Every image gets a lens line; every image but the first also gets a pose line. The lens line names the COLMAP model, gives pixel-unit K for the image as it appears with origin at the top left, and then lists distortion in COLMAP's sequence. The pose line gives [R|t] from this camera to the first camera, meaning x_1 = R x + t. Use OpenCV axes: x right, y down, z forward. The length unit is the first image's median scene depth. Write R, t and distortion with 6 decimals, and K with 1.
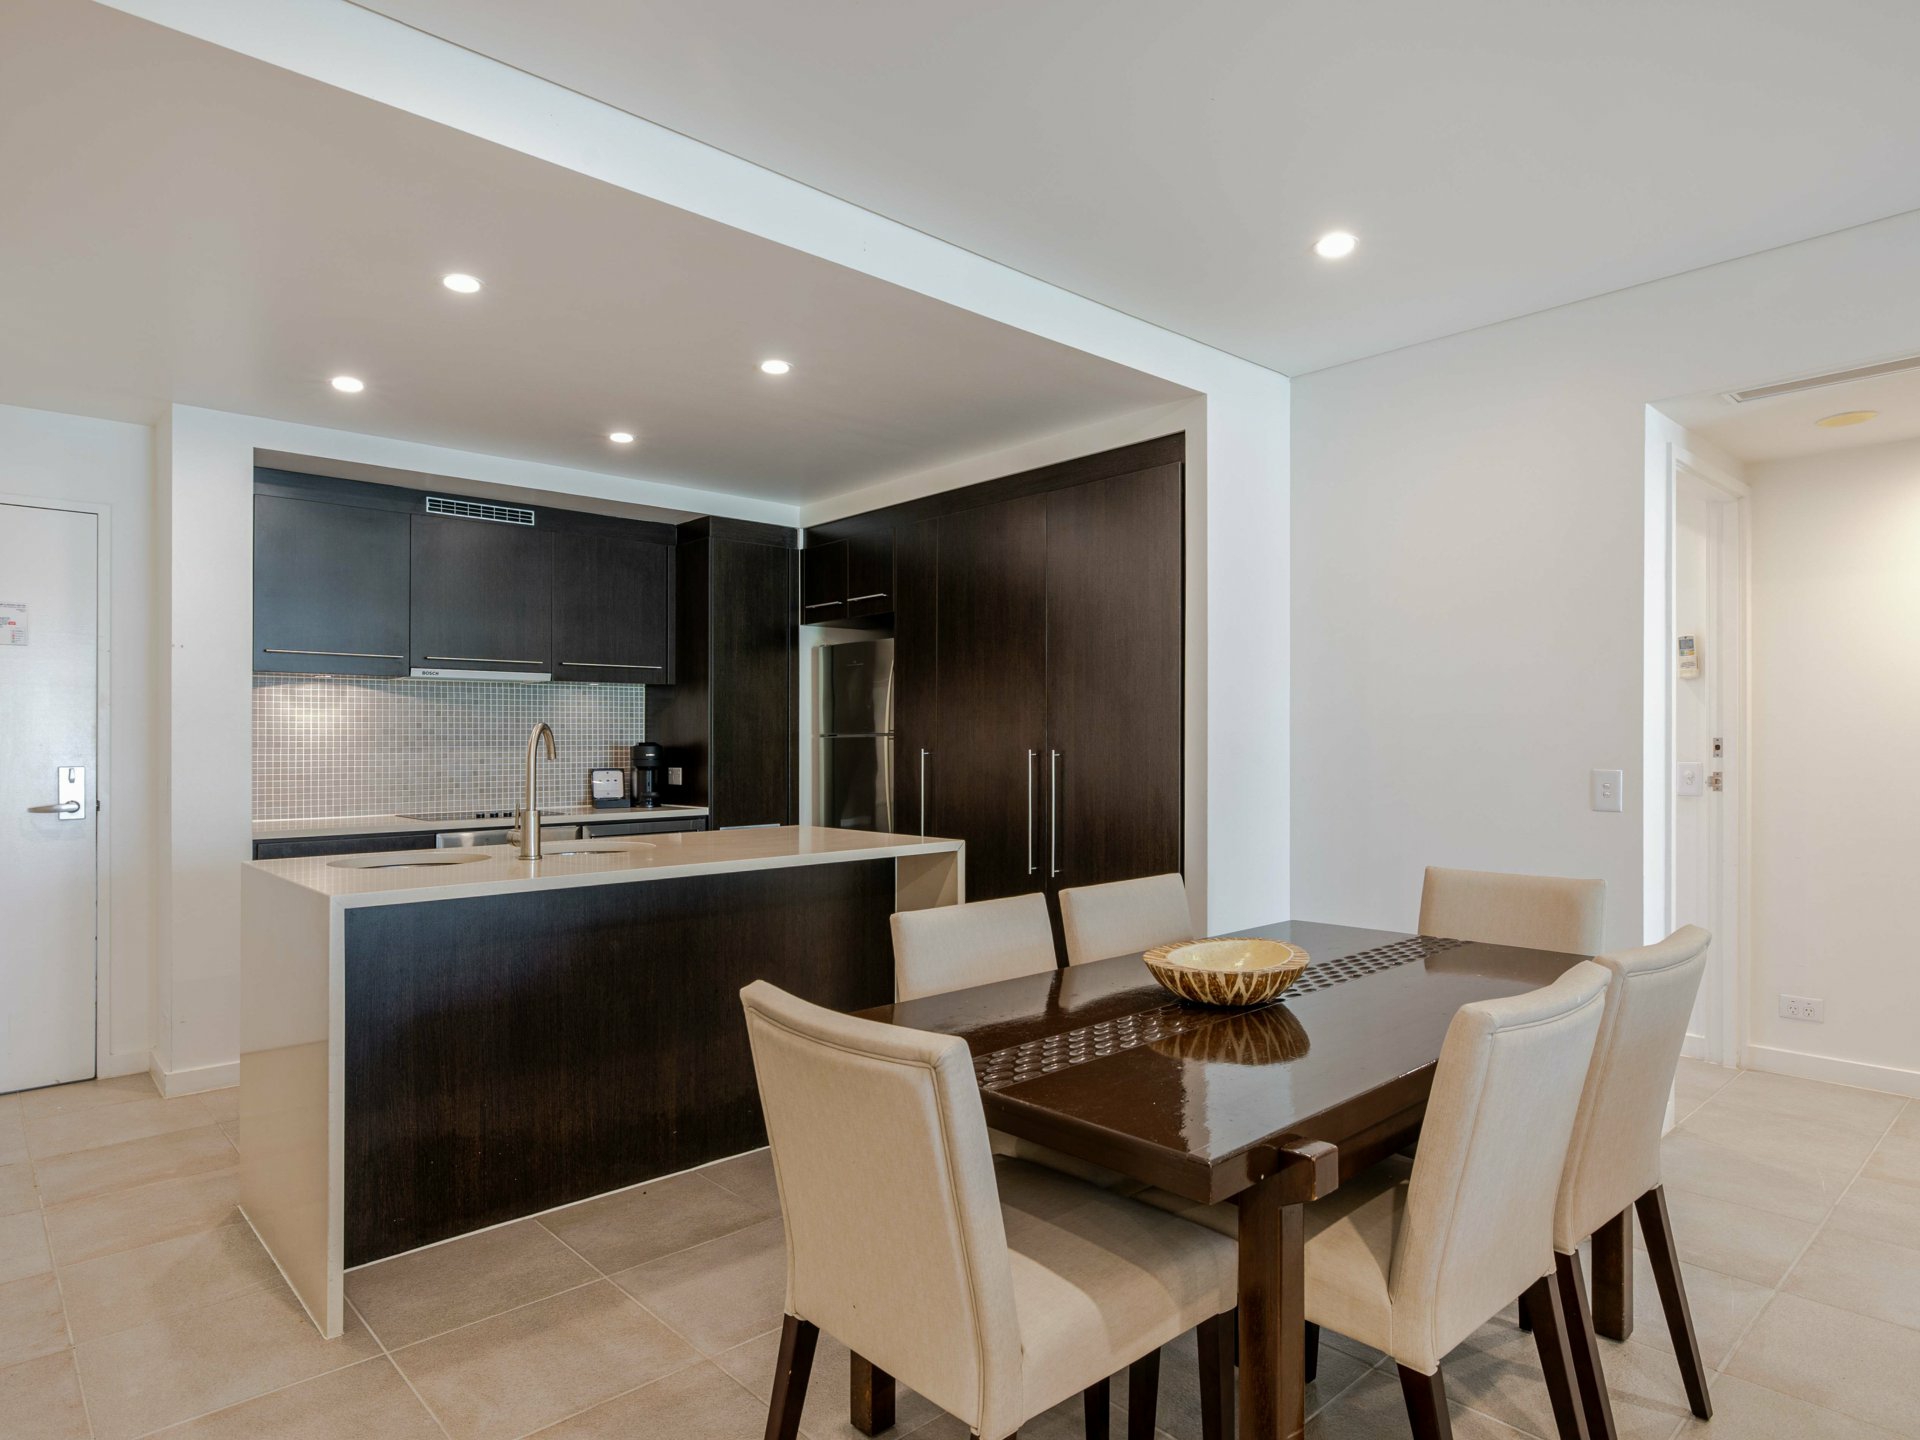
lens RADIAL K [[1134.5, 0, 960.0], [0, 1134.5, 720.0], [0, 0, 1]] dist [0.001852, 0.000090]
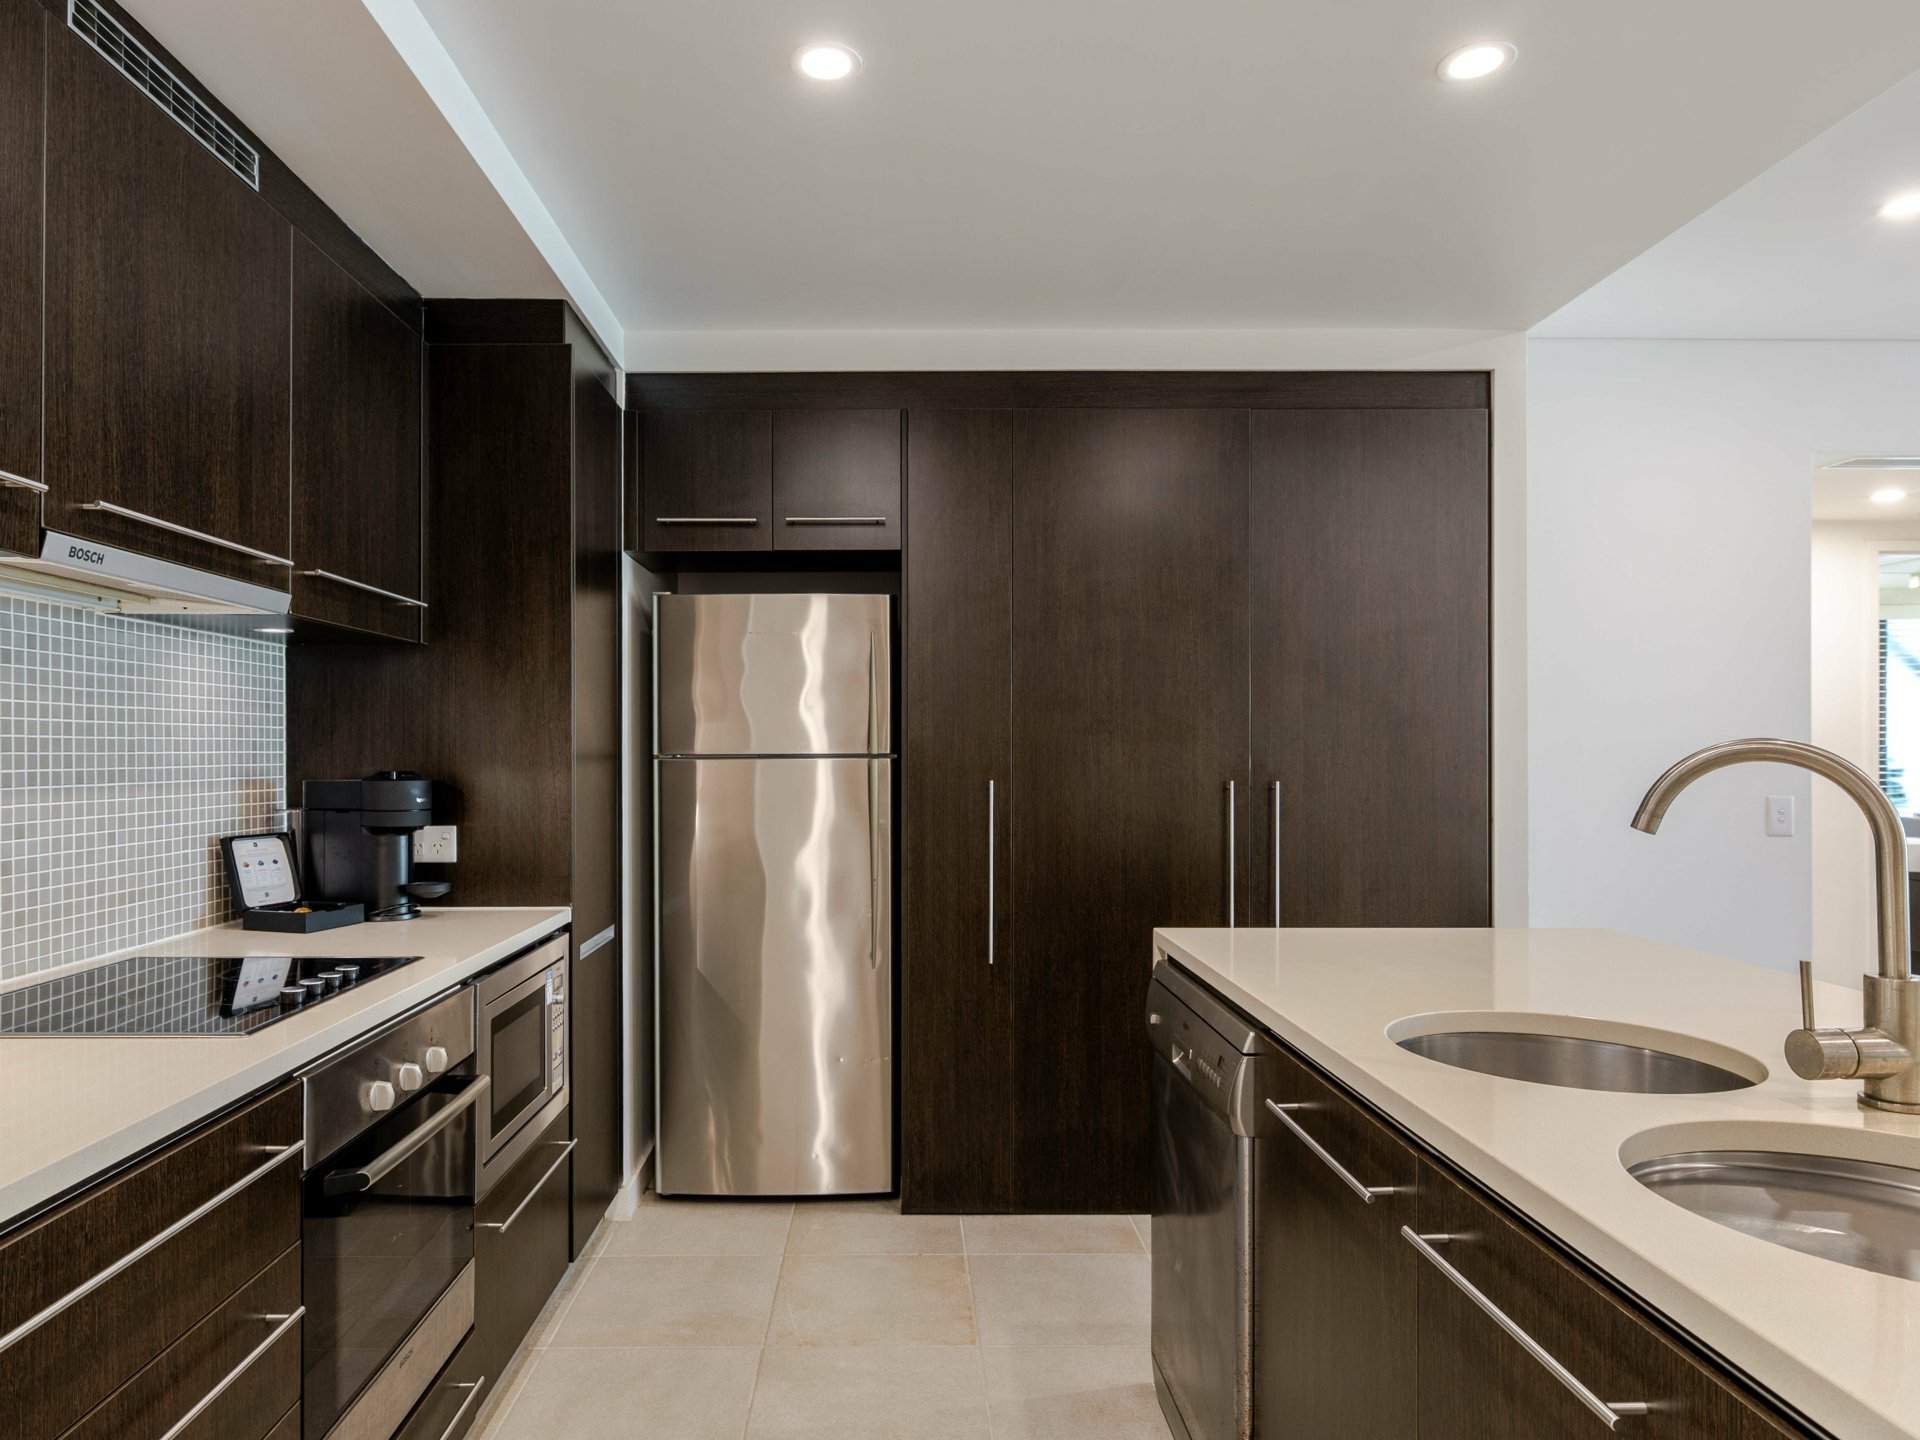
lens RADIAL K [[1216.0, 0, 956.5], [0, 1216.0, 746.2], [0, 0, 1]] dist [0.000827, 0.000686]
pose [[0.662977, 0.008788, 0.748588, -0.494854], [-0.016882, 0.999852, 0.003213, 0.004800], [-0.748450, -0.014768, 0.663027, 0.533489]]
